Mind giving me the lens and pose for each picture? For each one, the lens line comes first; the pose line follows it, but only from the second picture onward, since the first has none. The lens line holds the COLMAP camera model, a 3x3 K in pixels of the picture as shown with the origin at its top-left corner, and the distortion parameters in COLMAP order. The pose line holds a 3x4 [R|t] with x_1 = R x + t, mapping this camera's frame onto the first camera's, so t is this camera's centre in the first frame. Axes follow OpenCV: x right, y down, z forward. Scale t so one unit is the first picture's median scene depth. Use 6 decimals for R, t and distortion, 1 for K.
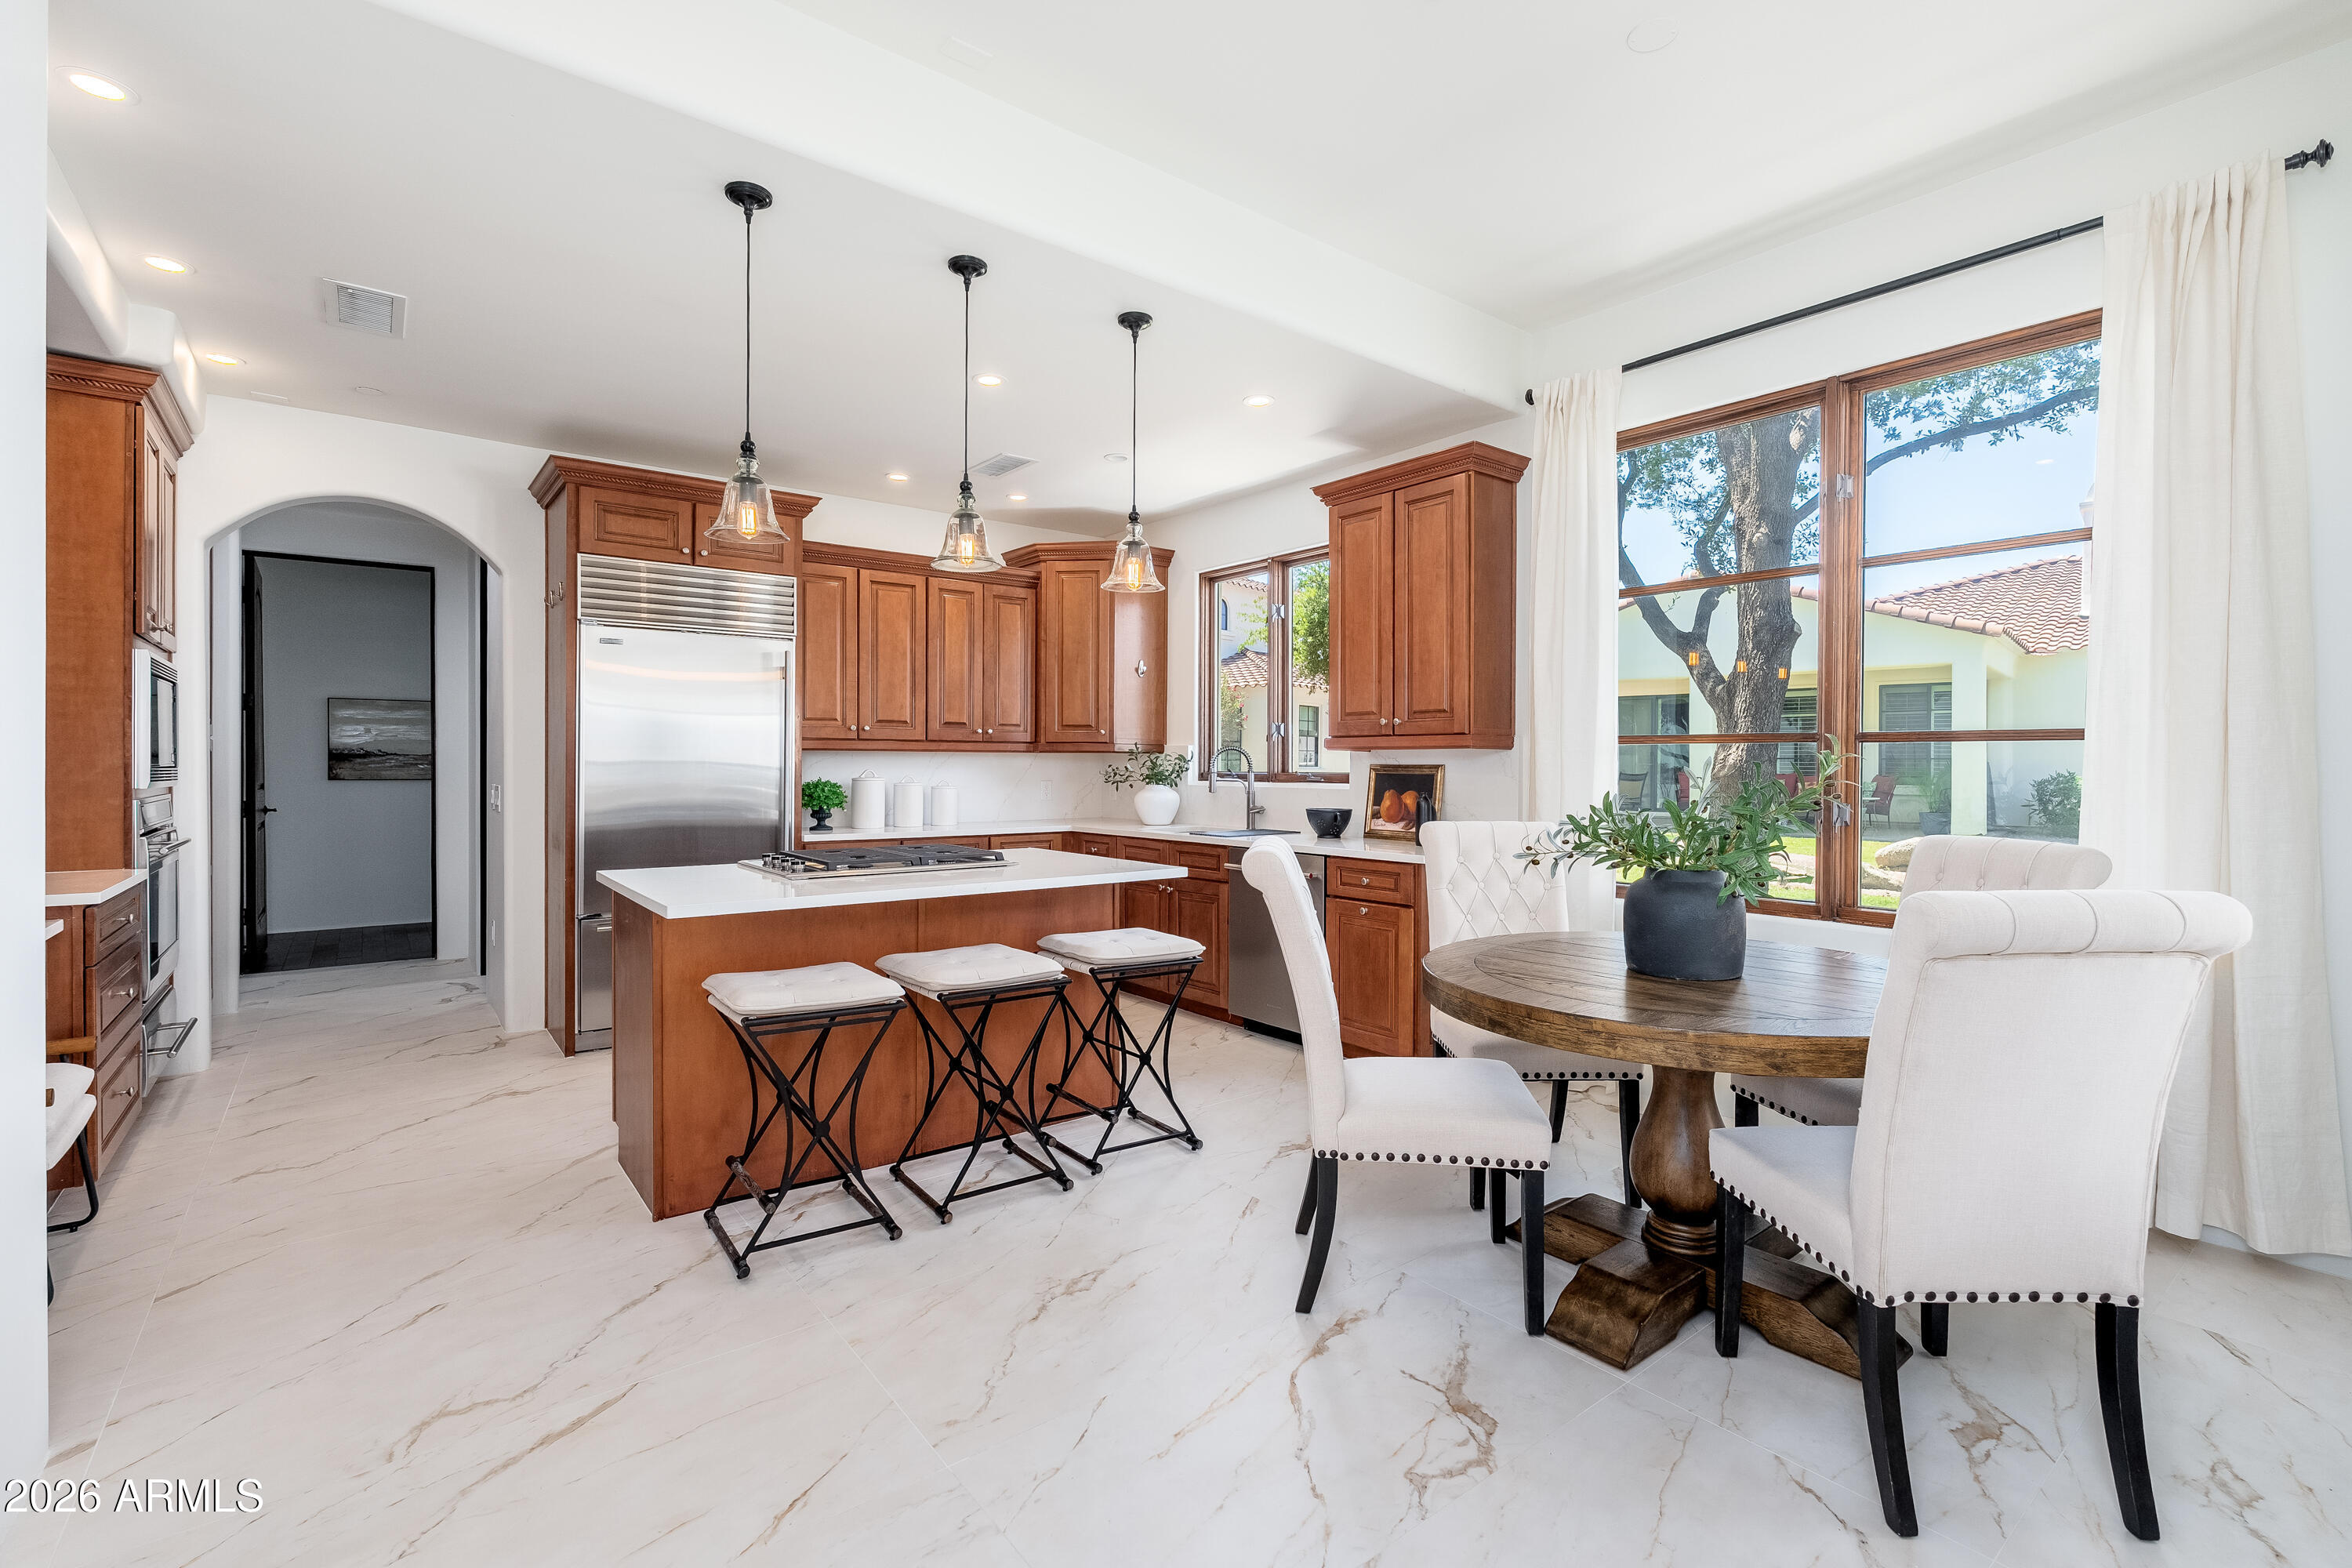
lens RADIAL K [[1039.5, 0, 1173.1], [0, 1039.5, 764.9], [0, 0, 1]] dist [-0.001889, -0.000018]
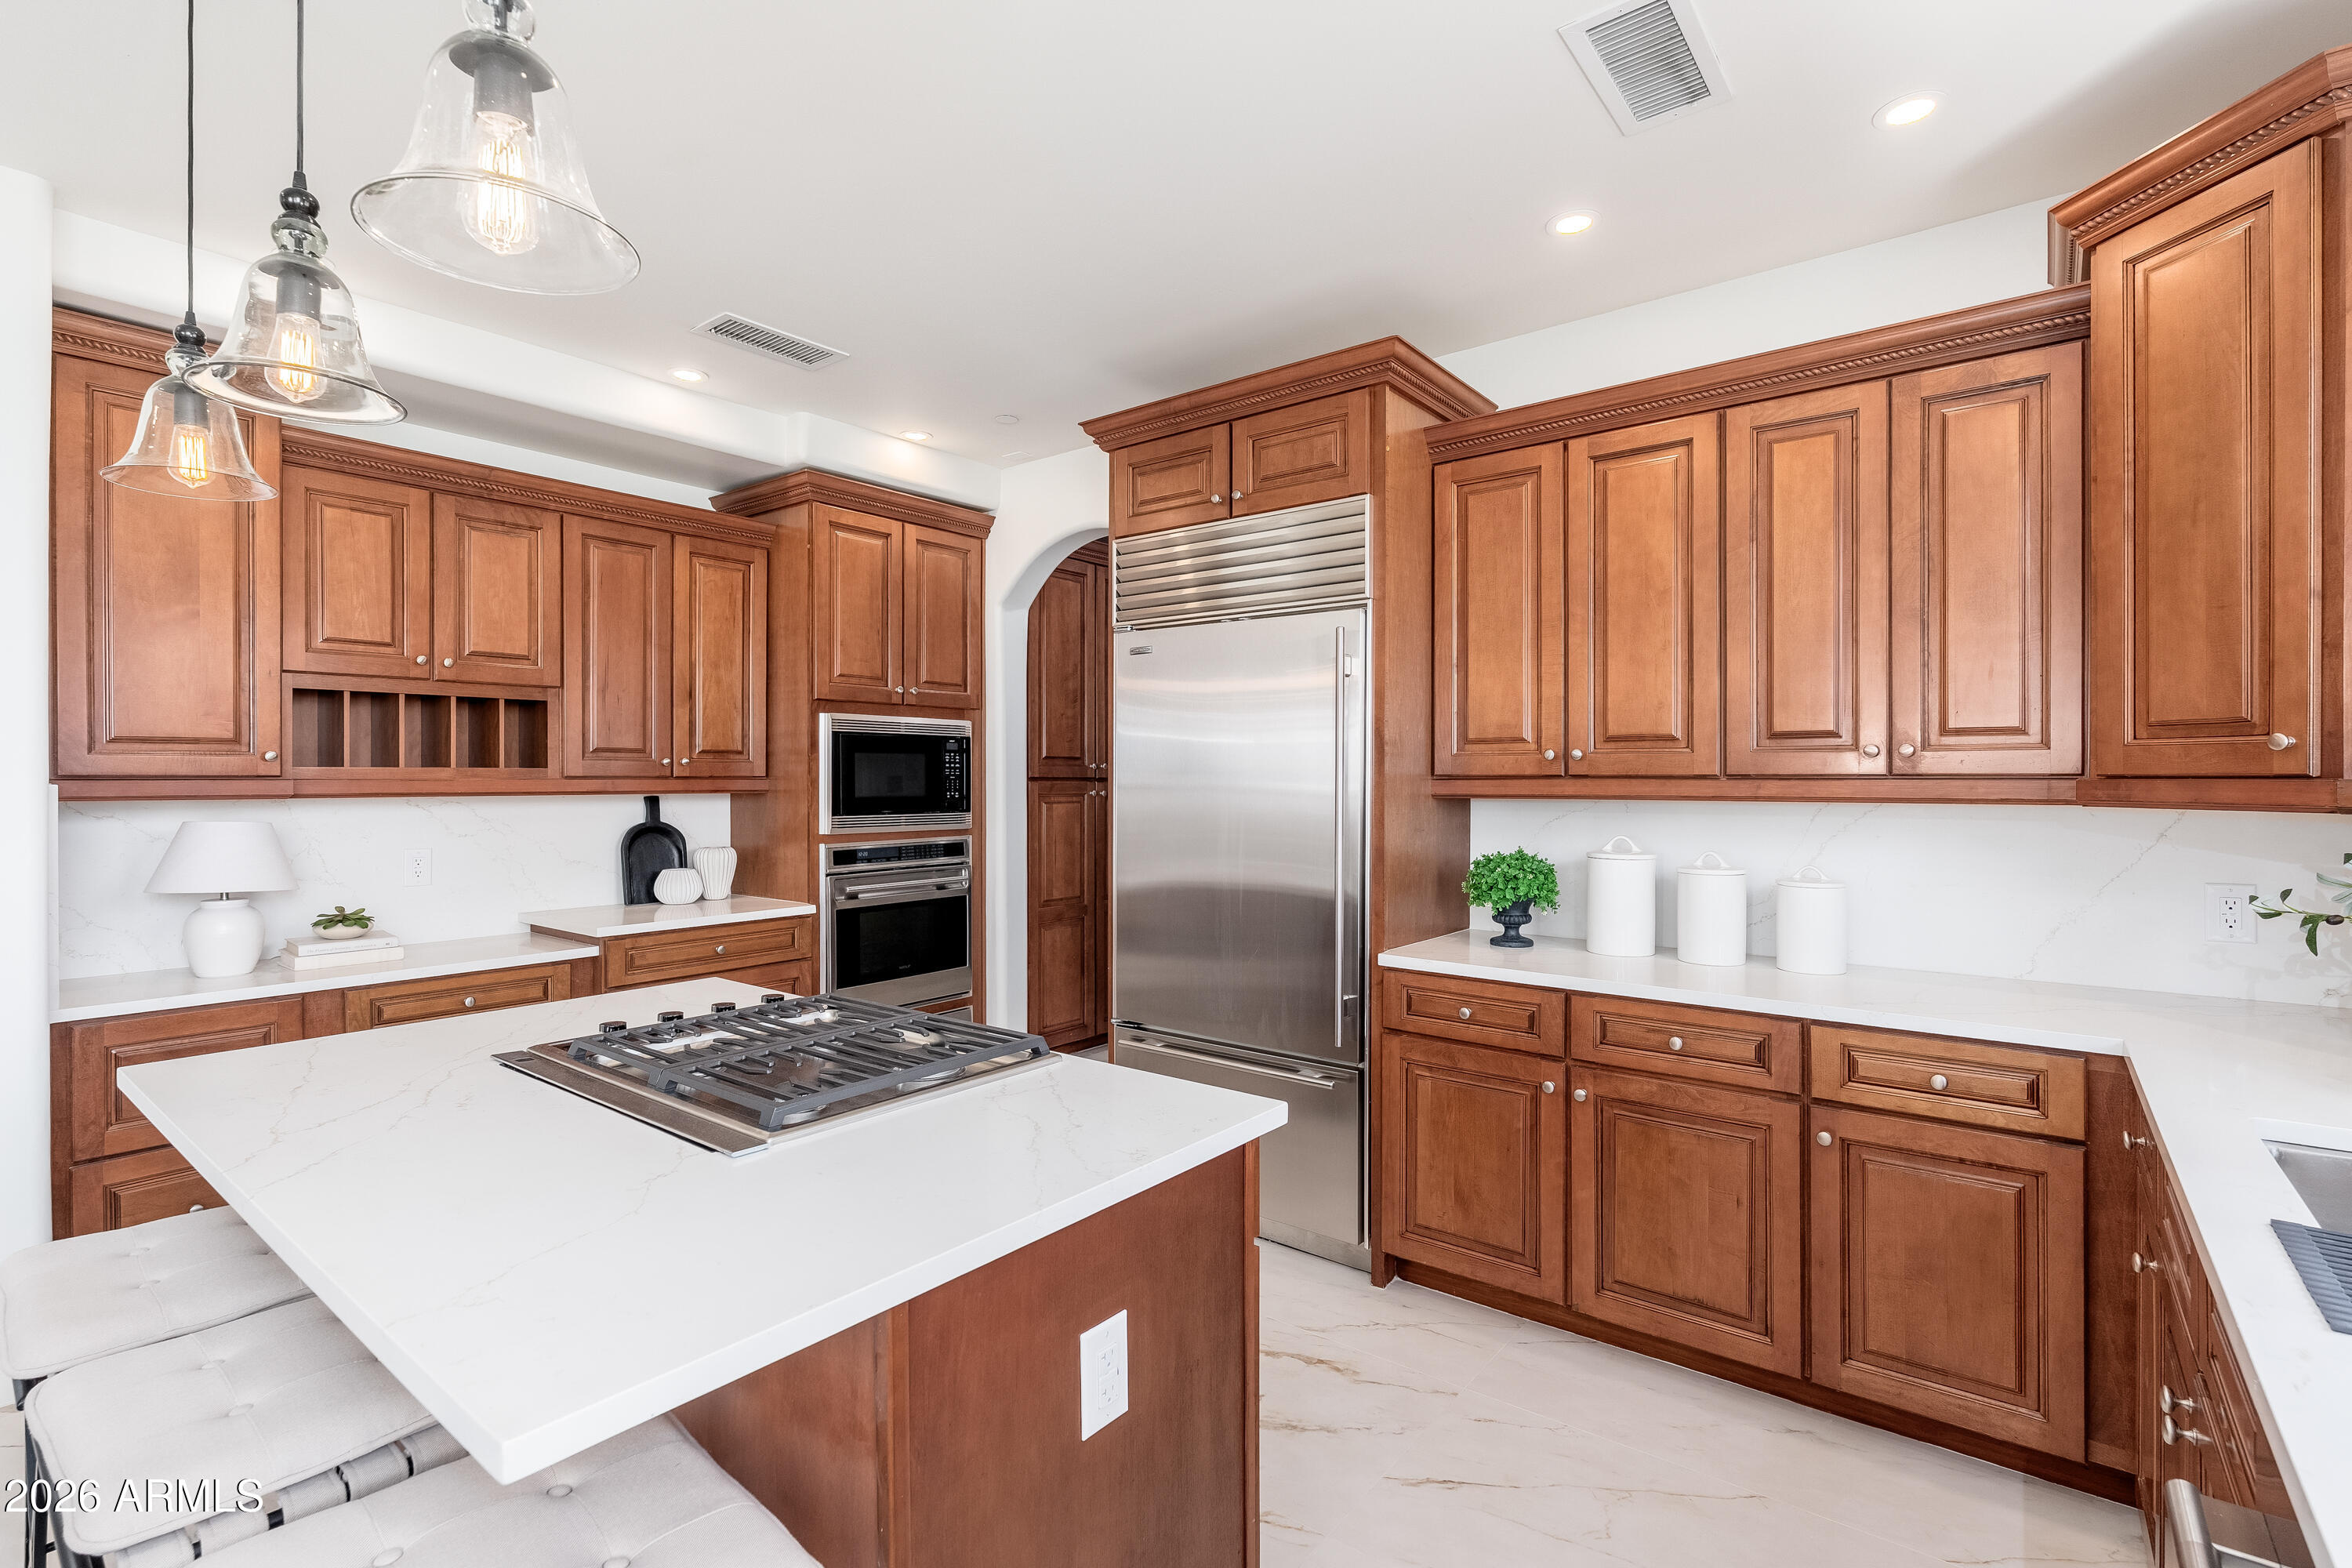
lens RADIAL K [[1075.2, 0, 1176.0], [0, 1075.2, 784.0], [0, 0, 1]] dist [-0.003891, -0.000628]
pose [[0.236250, 0.001606, -0.971691, 0.193185], [-0.000361, 0.999999, 0.001565, -0.026269], [0.971692, -0.000019, 0.236251, 0.821690]]
